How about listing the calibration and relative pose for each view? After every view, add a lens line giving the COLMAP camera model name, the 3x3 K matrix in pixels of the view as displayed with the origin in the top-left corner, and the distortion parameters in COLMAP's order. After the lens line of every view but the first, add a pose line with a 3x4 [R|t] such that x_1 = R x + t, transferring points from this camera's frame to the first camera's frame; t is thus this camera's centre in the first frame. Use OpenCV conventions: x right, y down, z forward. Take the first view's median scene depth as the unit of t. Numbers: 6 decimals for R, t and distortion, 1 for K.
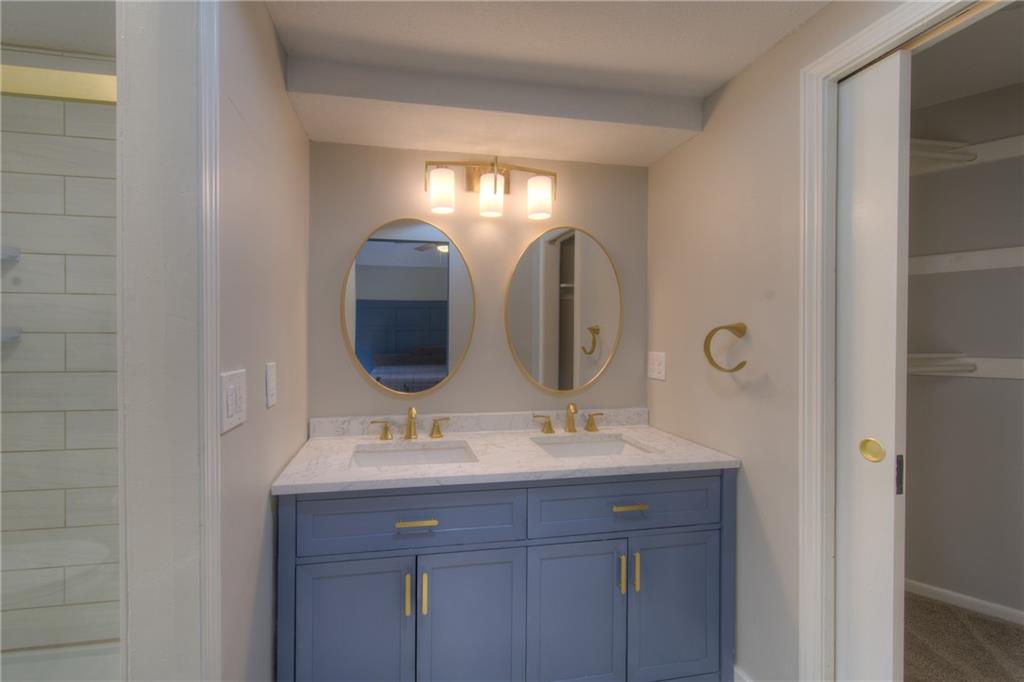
lens RADIAL K [[413.1, 0, 507.8], [0, 413.1, 337.9], [0, 0, 1]] dist [-0.000940, 0.000316]
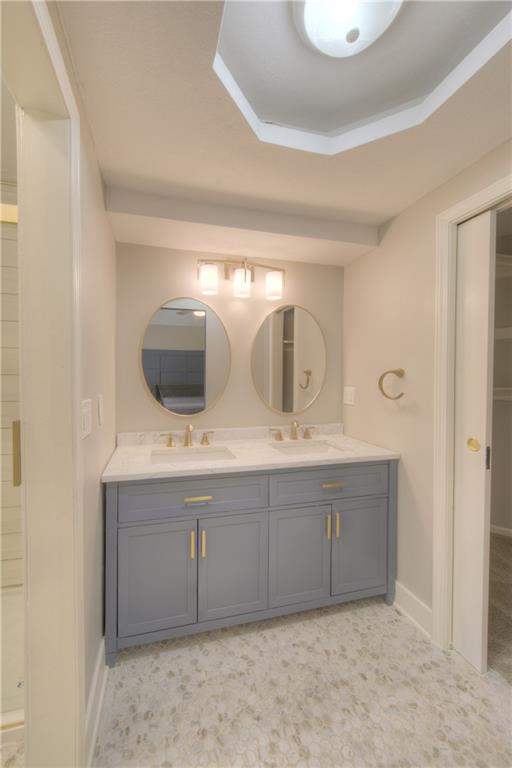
lens RADIAL K [[309.8, 0, 260.4], [0, 309.8, 380.6], [0, 0, 1]] dist [-0.000940, 0.000316]
pose [[0.996972, -0.001436, 0.077746, -0.073186], [0.000396, 0.999910, 0.013385, -0.006540], [-0.077758, -0.013313, 0.996883, -0.156771]]
